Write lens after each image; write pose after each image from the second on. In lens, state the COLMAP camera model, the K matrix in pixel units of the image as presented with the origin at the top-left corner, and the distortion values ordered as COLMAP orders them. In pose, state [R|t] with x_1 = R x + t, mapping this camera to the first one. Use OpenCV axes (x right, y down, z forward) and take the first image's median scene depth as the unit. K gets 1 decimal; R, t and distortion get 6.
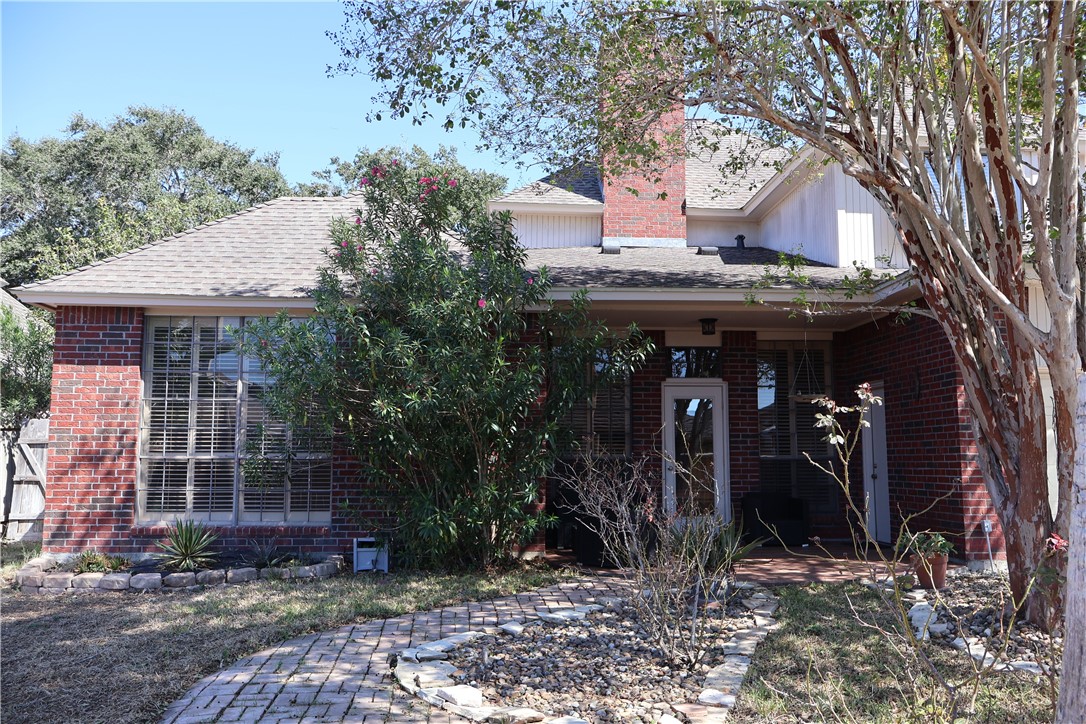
lens RADIAL K [[911.5, 0, 542.4], [0, 911.5, 357.2], [0, 0, 1]] dist [-0.005158, 0.001242]
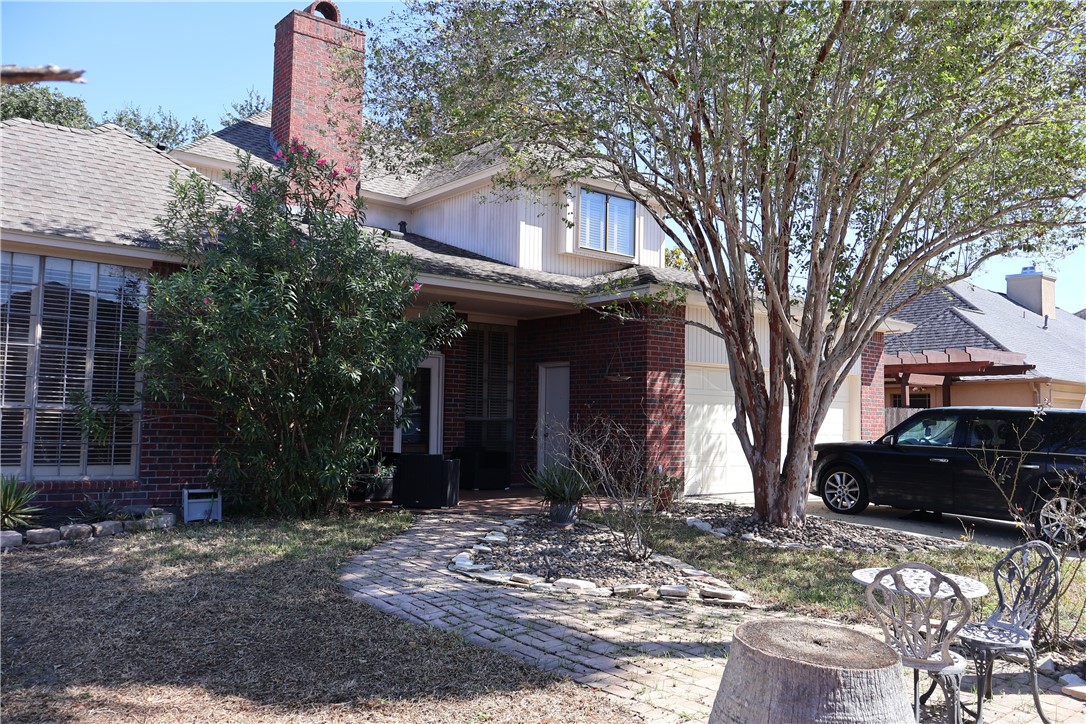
lens RADIAL K [[911.5, 0, 546.0], [0, 911.5, 365.1], [0, 0, 1]] dist [-0.005158, 0.001242]
pose [[0.810877, 0.053612, 0.582755, -0.455316], [-0.084748, 0.996056, 0.026287, -0.002073], [-0.579047, -0.070703, 0.812223, -0.052016]]
